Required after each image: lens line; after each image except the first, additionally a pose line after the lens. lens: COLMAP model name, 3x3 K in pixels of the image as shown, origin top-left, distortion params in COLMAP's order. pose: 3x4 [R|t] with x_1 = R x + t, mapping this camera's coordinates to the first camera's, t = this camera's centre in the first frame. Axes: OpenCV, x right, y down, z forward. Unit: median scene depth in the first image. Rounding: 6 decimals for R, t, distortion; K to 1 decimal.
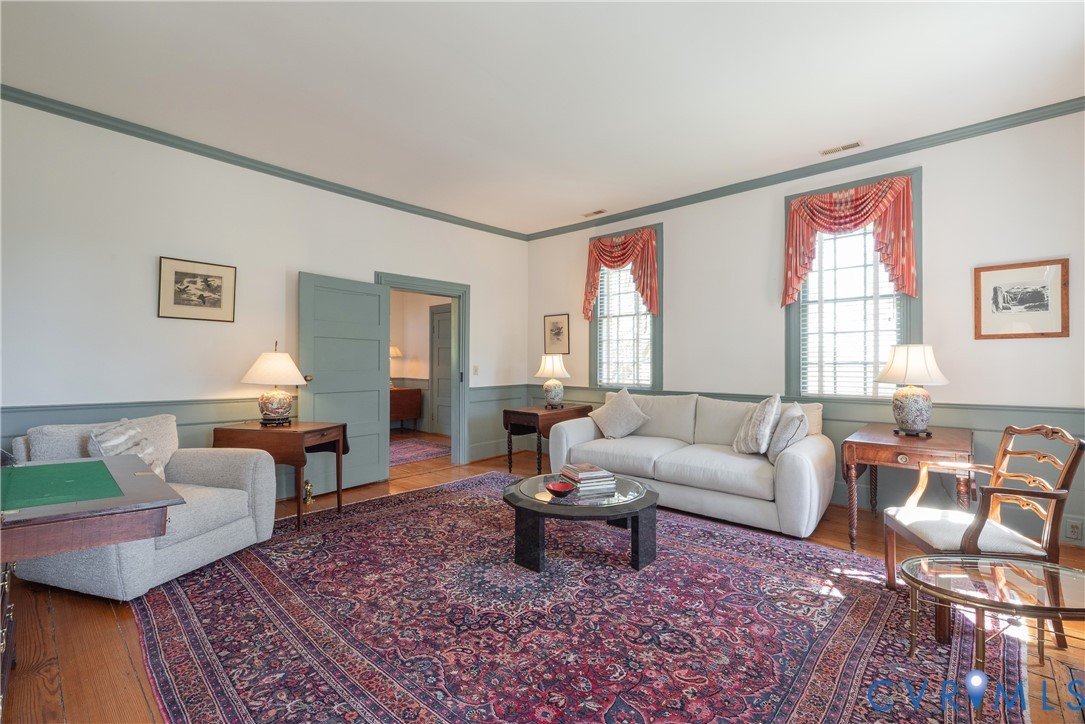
lens RADIAL K [[486.2, 0, 547.6], [0, 486.2, 360.8], [0, 0, 1]] dist [0.005044, 0.000266]
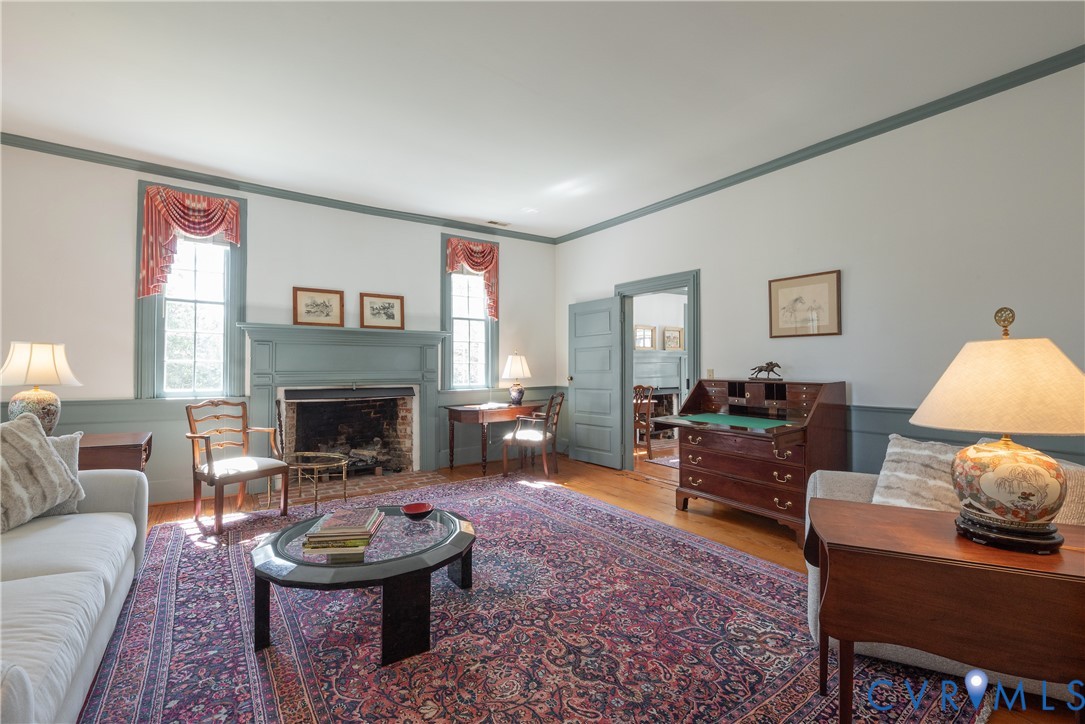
lens RADIAL K [[486.2, 0, 543.7], [0, 486.2, 361.3], [0, 0, 1]] dist [0.005044, 0.000266]
pose [[-0.975520, -0.002189, 0.219901, -0.420199], [-0.004822, 0.999923, -0.011436, 0.007590], [-0.219859, -0.012216, -0.975455, 1.976741]]
